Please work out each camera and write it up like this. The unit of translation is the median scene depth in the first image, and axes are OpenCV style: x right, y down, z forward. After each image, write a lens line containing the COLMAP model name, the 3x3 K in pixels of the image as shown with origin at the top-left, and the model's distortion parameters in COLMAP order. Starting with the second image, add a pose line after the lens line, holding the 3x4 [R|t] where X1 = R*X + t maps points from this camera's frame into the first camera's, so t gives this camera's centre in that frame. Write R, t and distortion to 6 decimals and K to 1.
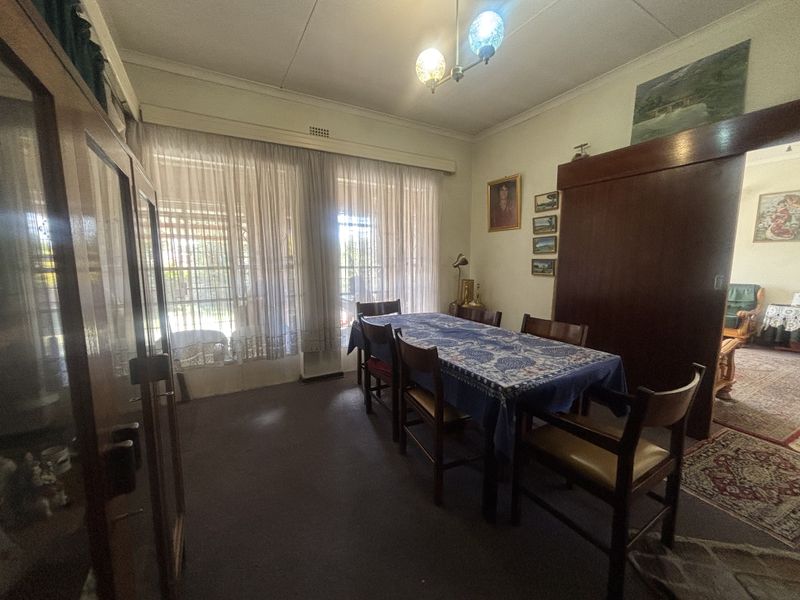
lens RADIAL K [[318.9, 0, 403.7], [0, 318.9, 302.6], [0, 0, 1]] dist [-0.003430, -0.000400]
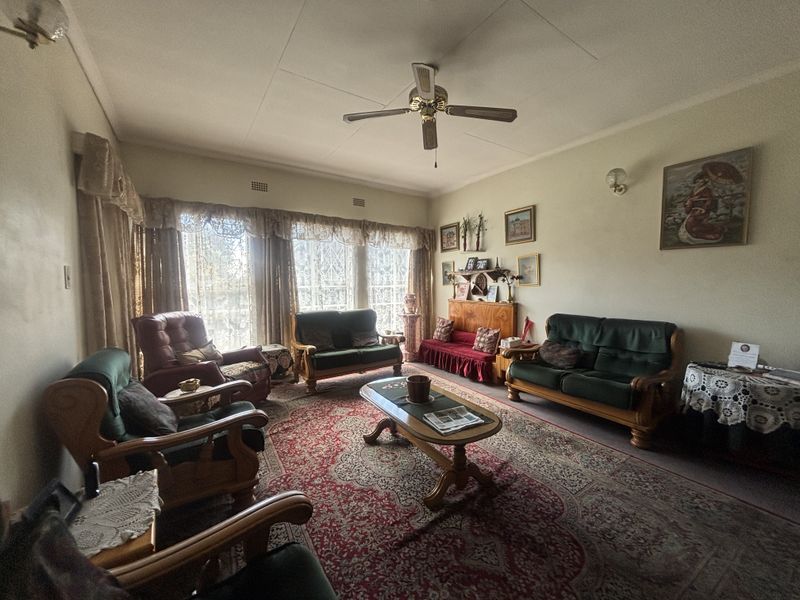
lens RADIAL K [[318.9, 0, 398.4], [0, 318.9, 295.2], [0, 0, 1]] dist [-0.003430, -0.000400]
pose [[0.999329, -0.002482, 0.036549, 0.633096], [0.005106, 0.997401, -0.071867, -0.070652], [-0.036276, 0.072006, 0.996744, 0.469181]]
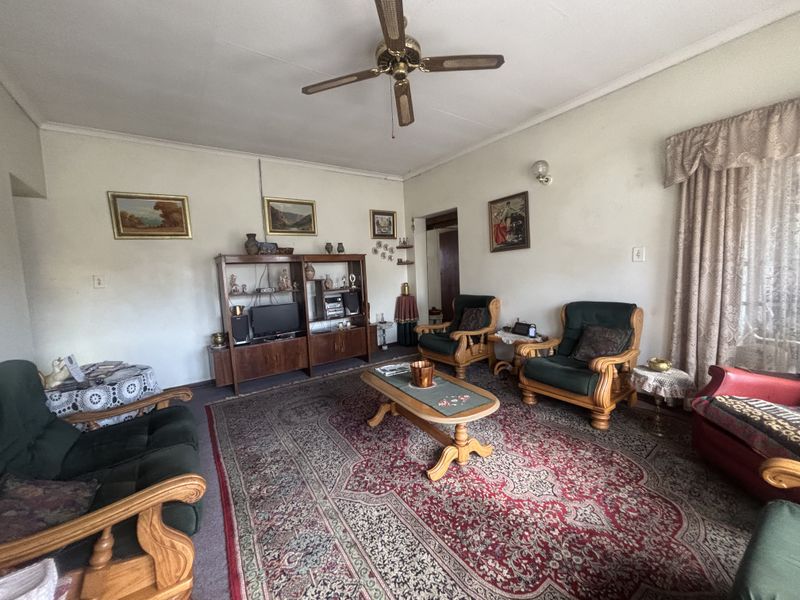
lens RADIAL K [[318.9, 0, 400.0], [0, 318.9, 301.2], [0, 0, 1]] dist [-0.003430, -0.000400]
pose [[-0.995199, 0.061407, -0.076214, 0.701452], [0.043303, 0.974586, 0.219789, -0.138622], [0.087774, 0.215433, -0.972566, 1.035579]]
